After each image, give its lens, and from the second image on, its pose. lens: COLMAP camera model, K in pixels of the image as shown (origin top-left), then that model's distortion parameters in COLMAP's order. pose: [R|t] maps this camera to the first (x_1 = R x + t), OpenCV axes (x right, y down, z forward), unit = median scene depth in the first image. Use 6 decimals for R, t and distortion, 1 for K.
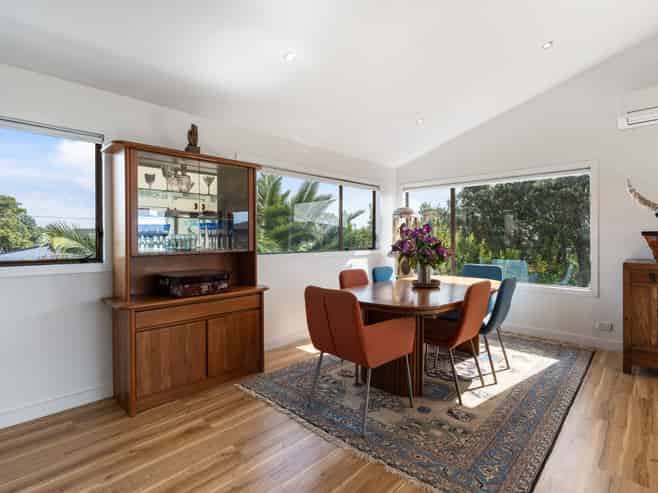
lens RADIAL K [[339.4, 0, 327.5], [0, 339.4, 240.2], [0, 0, 1]] dist [0.002399, 0.001890]
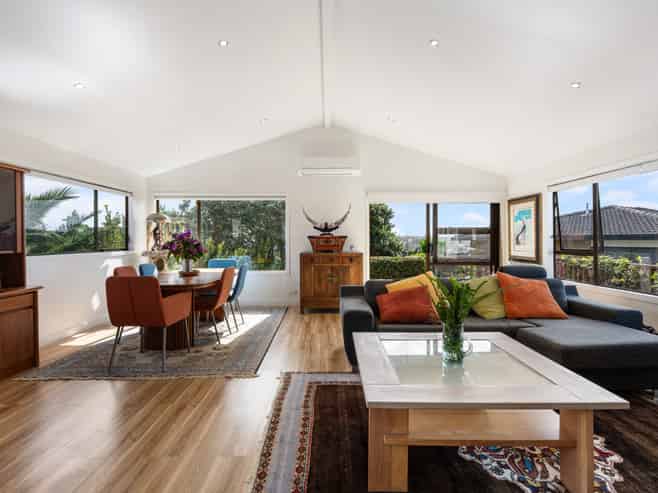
lens RADIAL K [[339.4, 0, 326.2], [0, 339.4, 241.6], [0, 0, 1]] dist [0.002399, 0.001890]
pose [[0.719711, -0.004634, 0.694259, -0.268609], [0.006603, 0.999978, -0.000170, 0.005431], [-0.694243, 0.004706, 0.719726, -0.377001]]
